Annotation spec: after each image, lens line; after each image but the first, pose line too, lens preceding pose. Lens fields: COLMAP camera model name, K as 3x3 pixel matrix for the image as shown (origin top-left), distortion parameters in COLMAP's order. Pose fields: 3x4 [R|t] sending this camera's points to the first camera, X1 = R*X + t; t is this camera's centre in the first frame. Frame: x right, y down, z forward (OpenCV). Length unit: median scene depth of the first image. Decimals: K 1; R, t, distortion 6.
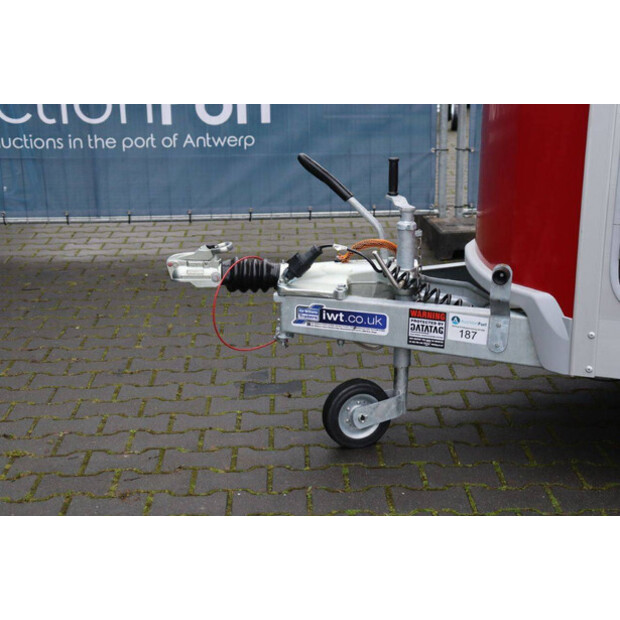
lens RADIAL K [[1089.1, 0, 310.2], [0, 1089.1, 310.0], [0, 0, 1]] dist [0.148803, 0.000000]
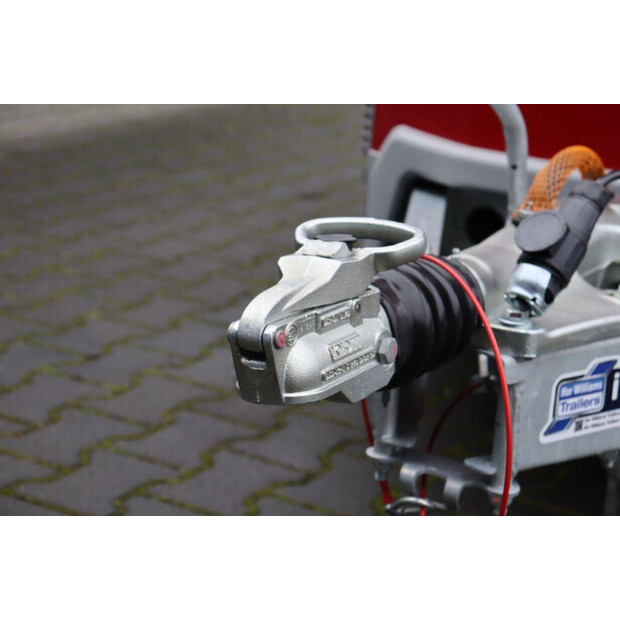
lens RADIAL K [[1475.1, 0, 313.8], [0, 1475.1, 310.5], [0, 0, 1]] dist [0.393681, 0.000000]
pose [[0.519469, -0.198727, 0.831059, -0.414654], [0.159577, 0.978031, 0.134126, -0.095052], [-0.839457, 0.062944, 0.539769, 0.837943]]
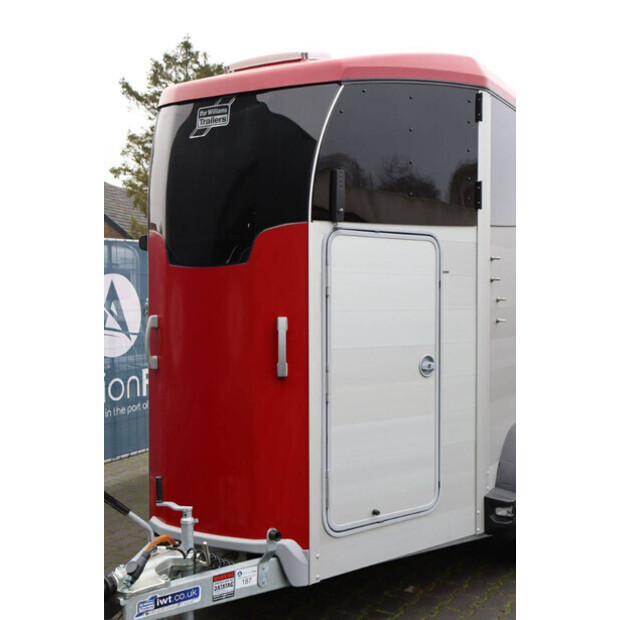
lens RADIAL K [[816.7, 0, 319.5], [0, 816.7, 316.6], [0, 0, 1]] dist [0.064623, 0.000000]
pose [[0.517923, -0.032369, 0.854815, -0.752359], [0.230233, 0.967685, -0.102852, -0.188241], [-0.823862, 0.250076, 0.508639, 0.230742]]
